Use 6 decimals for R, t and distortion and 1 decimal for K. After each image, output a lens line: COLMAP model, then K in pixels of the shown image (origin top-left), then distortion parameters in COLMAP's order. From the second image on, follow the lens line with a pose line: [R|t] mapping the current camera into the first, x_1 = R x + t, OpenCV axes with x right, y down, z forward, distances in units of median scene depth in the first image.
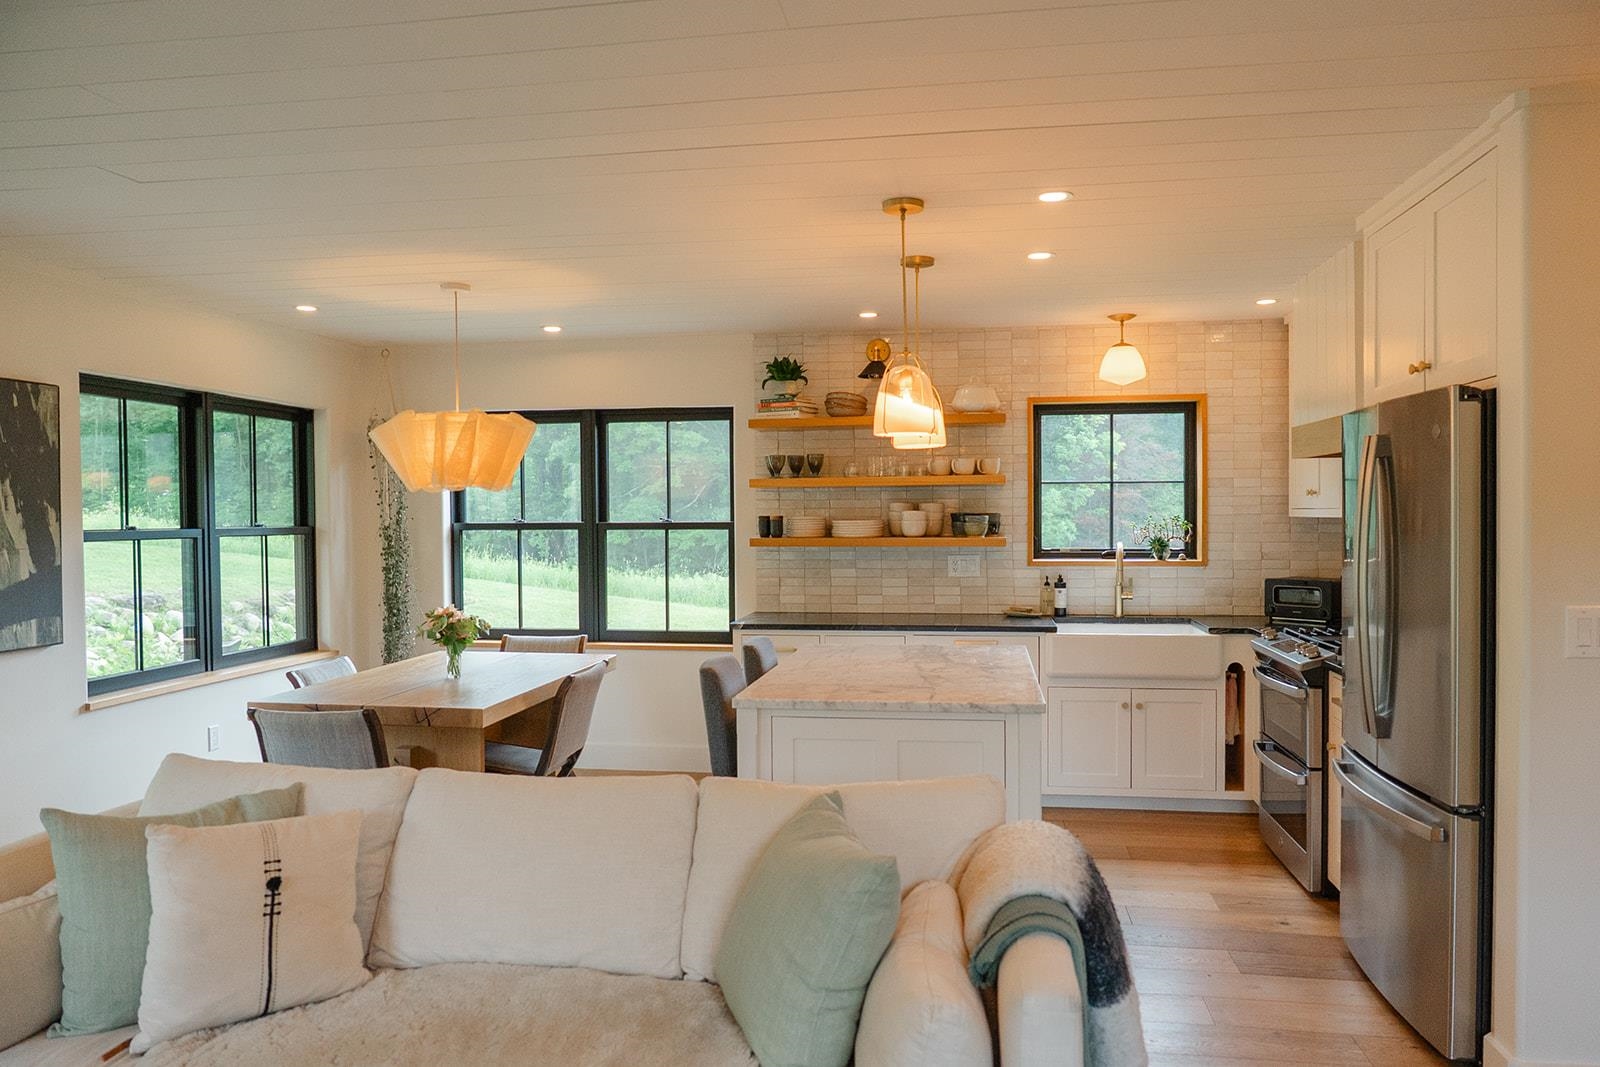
lens RADIAL K [[1114.7, 0, 800.0], [0, 1114.7, 533.5], [0, 0, 1]] dist [-0.024082, 0.001557]
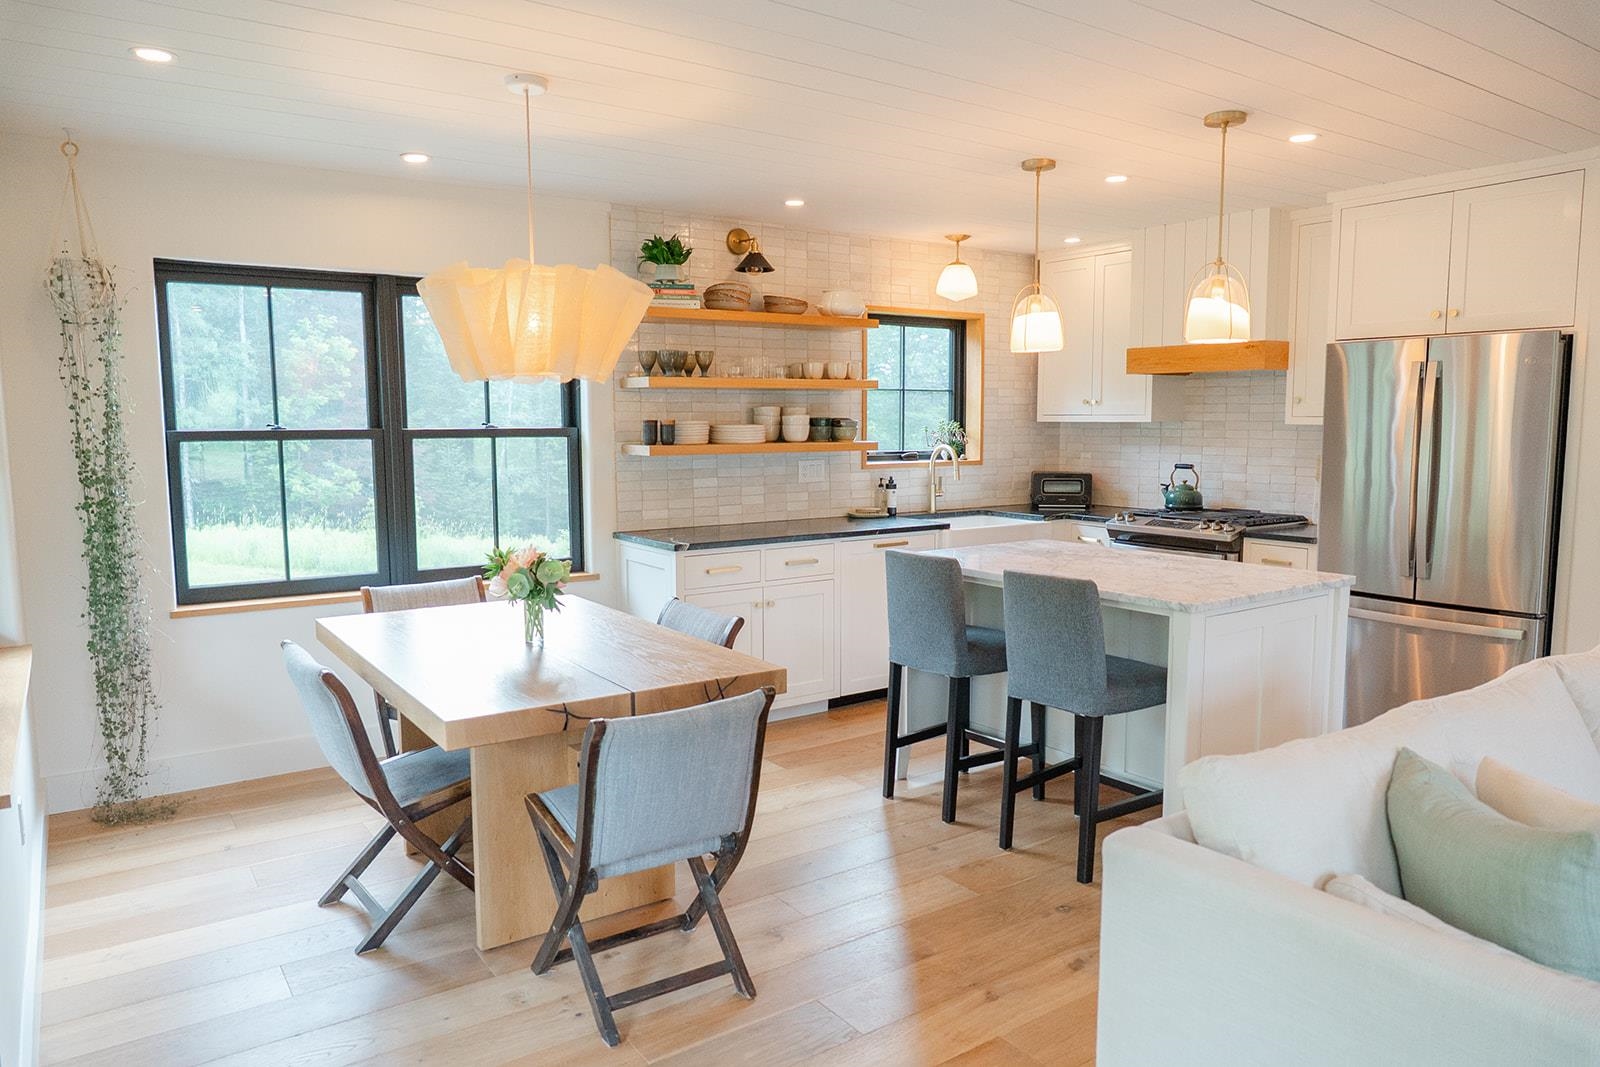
lens RADIAL K [[1067.3, 0, 800.0], [0, 1067.3, 533.5], [0, 0, 1]] dist [-0.030241, 0.010577]
pose [[0.724186, -0.070080, 0.686035, -0.528217], [0.010079, 0.995792, 0.091082, -0.002315], [-0.689531, -0.059046, 0.721845, 0.318480]]
